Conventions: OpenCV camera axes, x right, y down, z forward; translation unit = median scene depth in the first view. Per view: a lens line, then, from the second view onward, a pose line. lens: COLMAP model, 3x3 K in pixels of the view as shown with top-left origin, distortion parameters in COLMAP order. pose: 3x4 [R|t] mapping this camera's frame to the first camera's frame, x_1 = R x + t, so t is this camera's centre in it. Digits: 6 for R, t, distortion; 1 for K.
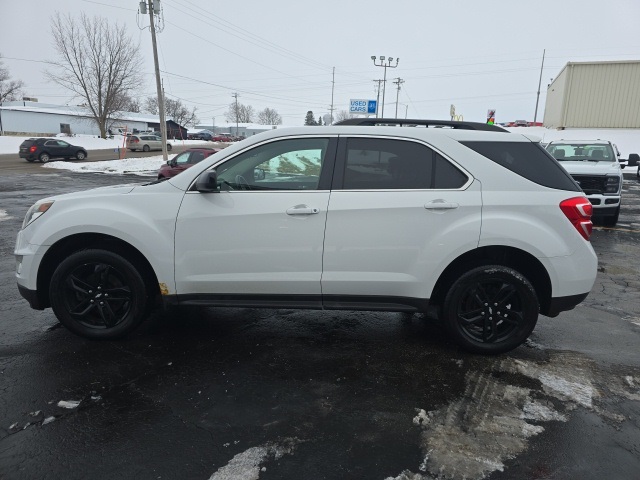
lens RADIAL K [[422.5, 0, 321.4], [0, 422.5, 239.8], [0, 0, 1]] dist [0.017435, -0.004821]
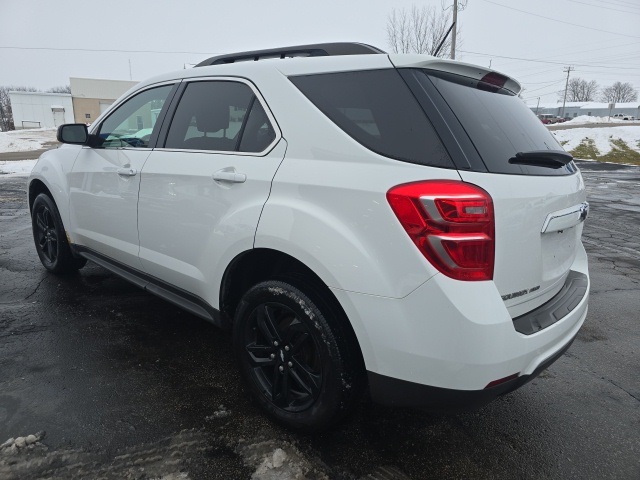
lens RADIAL K [[422.5, 0, 320.1], [0, 422.5, 240.1], [0, 0, 1]] dist [0.017435, -0.004821]
pose [[0.760032, 0.161537, -0.629490, 0.795091], [-0.138496, 0.986625, 0.085967, -0.056972], [0.634957, 0.021844, 0.772238, 0.558852]]
